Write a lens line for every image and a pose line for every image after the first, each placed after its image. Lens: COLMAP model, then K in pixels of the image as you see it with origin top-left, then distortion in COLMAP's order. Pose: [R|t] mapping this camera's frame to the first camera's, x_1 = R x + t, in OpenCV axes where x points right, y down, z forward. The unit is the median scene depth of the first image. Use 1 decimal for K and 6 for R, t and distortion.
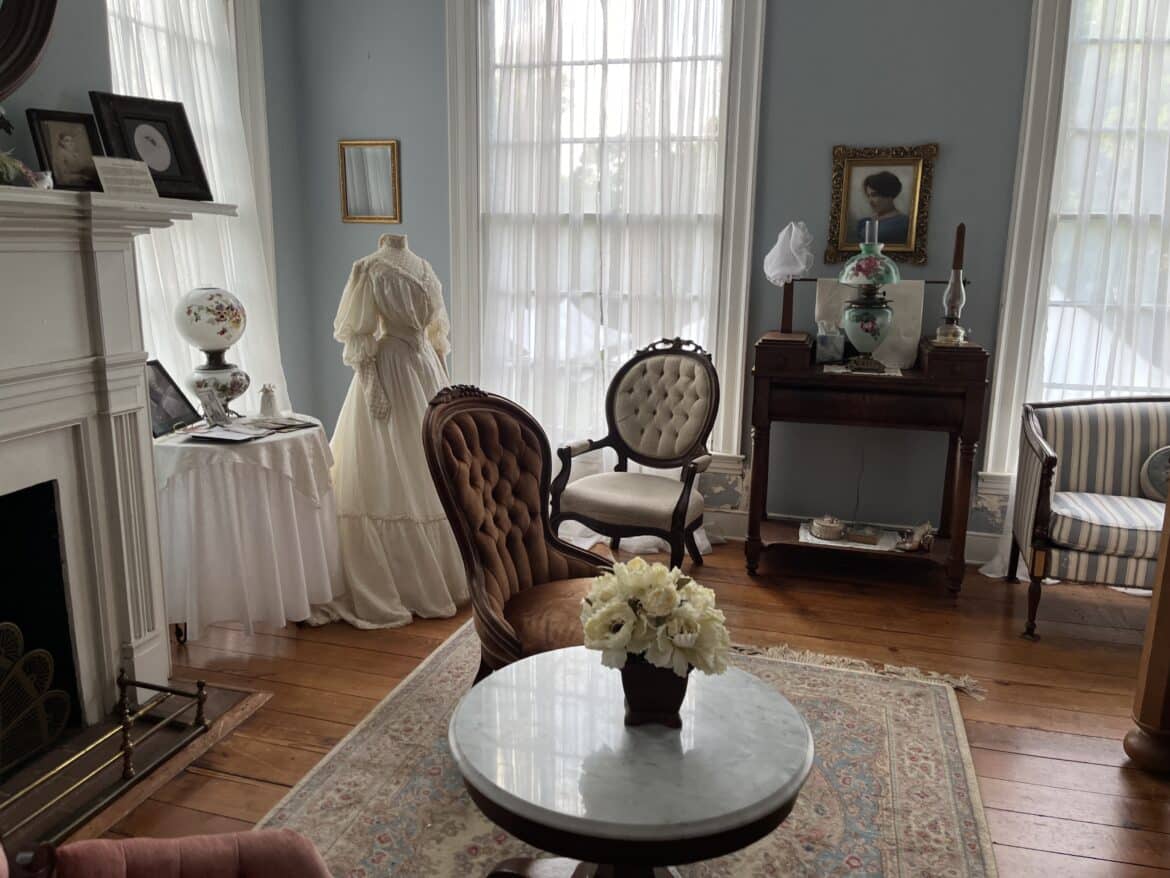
lens RADIAL K [[879.8, 0, 585.0], [0, 879.8, 439.0], [0, 0, 1]] dist [0.050765, -0.000572]
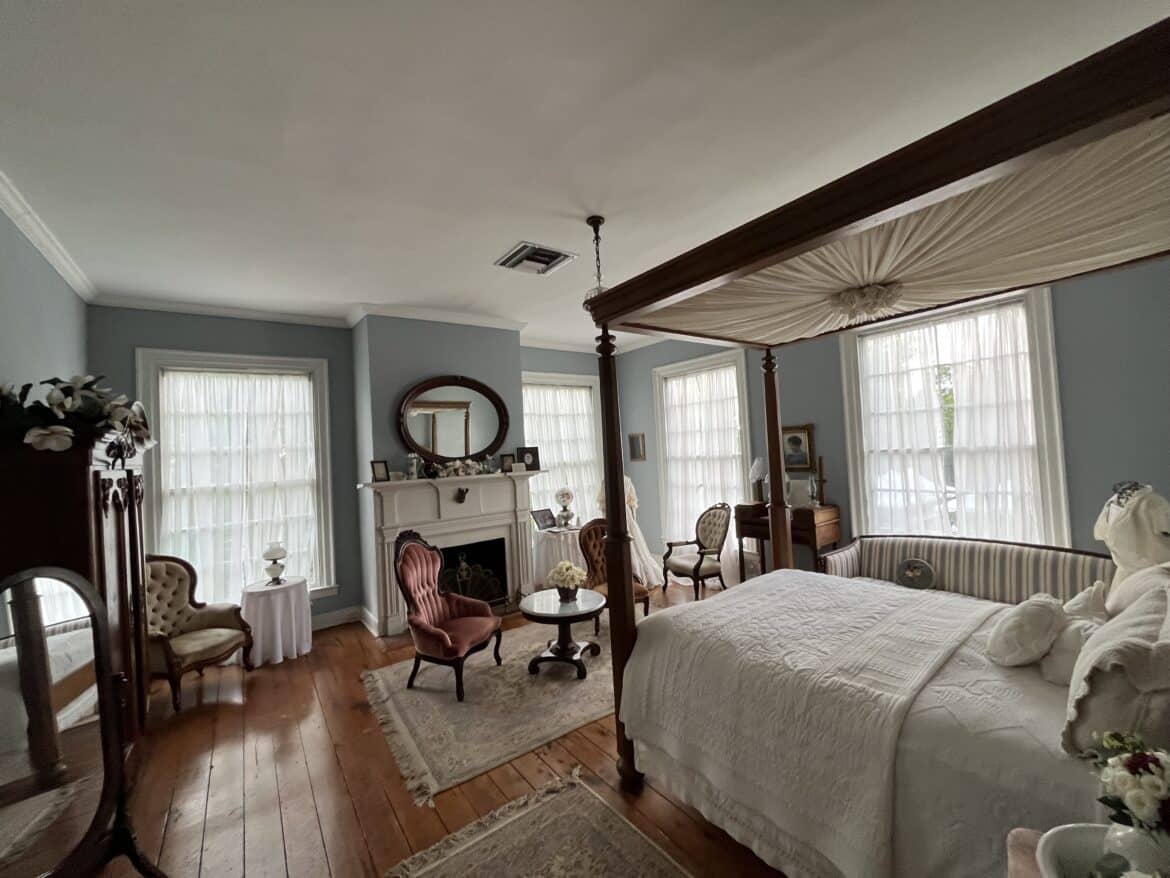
lens RADIAL K [[471.9, 0, 585.0], [0, 471.9, 439.0], [0, 0, 1]] dist [0.001084, 0.000087]
pose [[0.778457, -0.073316, -0.623402, 0.797959], [-0.069510, 0.976978, -0.201697, 0.009726], [0.623837, 0.200345, 0.755439, -0.380574]]
